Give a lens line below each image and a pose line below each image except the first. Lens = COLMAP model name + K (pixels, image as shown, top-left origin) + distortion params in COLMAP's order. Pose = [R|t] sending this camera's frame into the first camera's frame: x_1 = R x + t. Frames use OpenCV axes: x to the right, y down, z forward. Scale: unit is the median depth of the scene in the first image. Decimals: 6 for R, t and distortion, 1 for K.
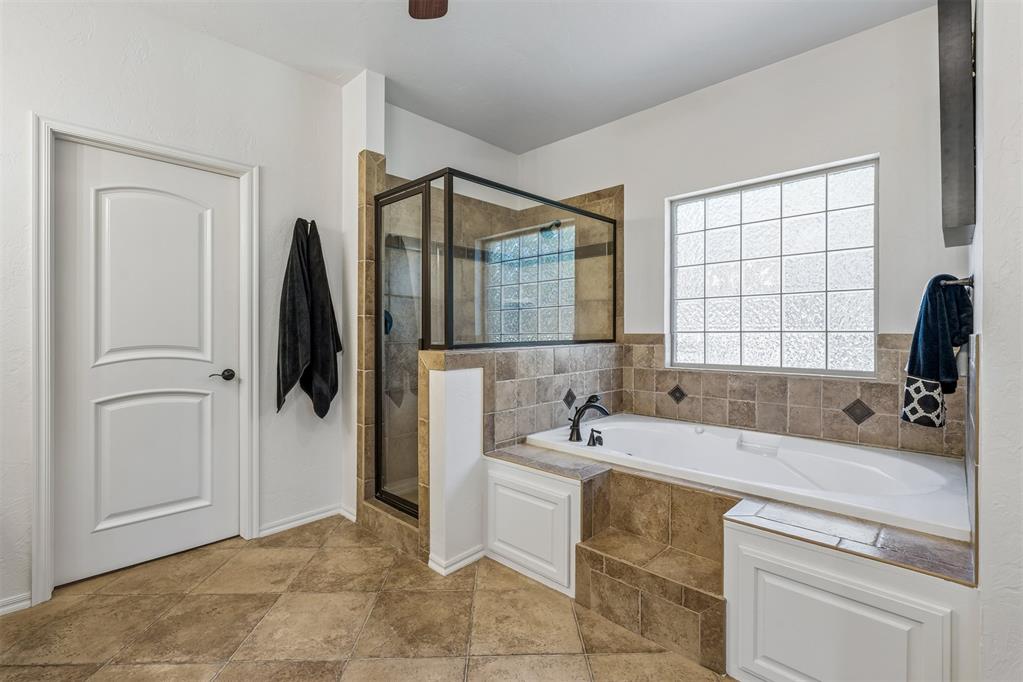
lens RADIAL K [[463.0, 0, 508.0], [0, 463.0, 335.2], [0, 0, 1]] dist [-0.004374, 0.003665]
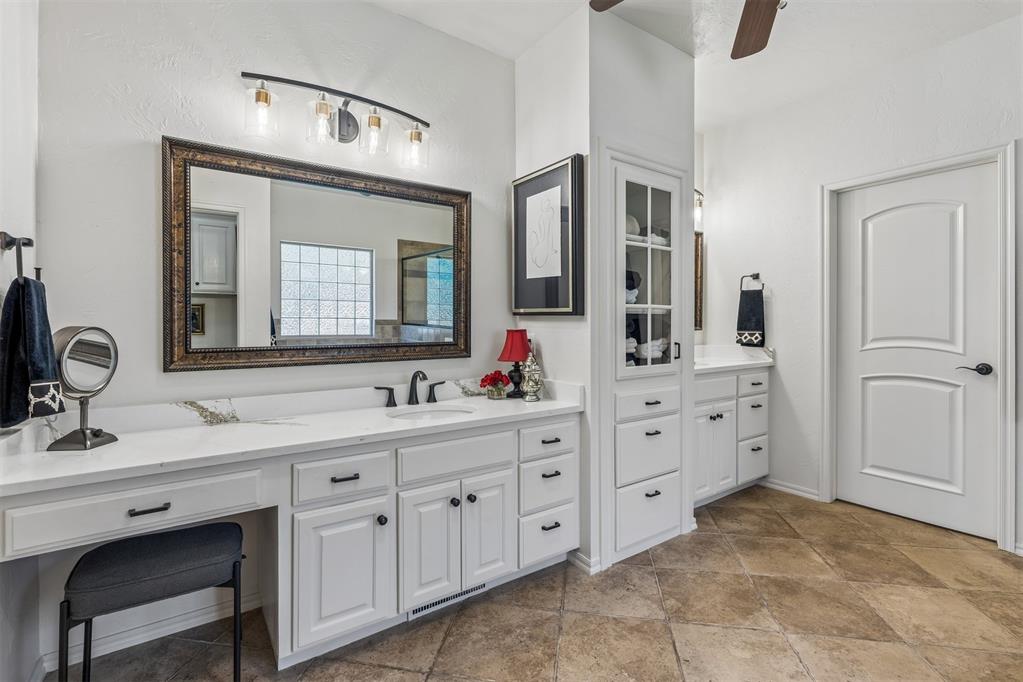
lens RADIAL K [[463.0, 0, 506.0], [0, 463.0, 334.0], [0, 0, 1]] dist [-0.004374, 0.003665]
pose [[-0.201304, 0.016379, -0.979392, 0.645943], [-0.004659, 0.999833, 0.017679, -0.000826], [0.979518, 0.008122, -0.201194, 0.253317]]
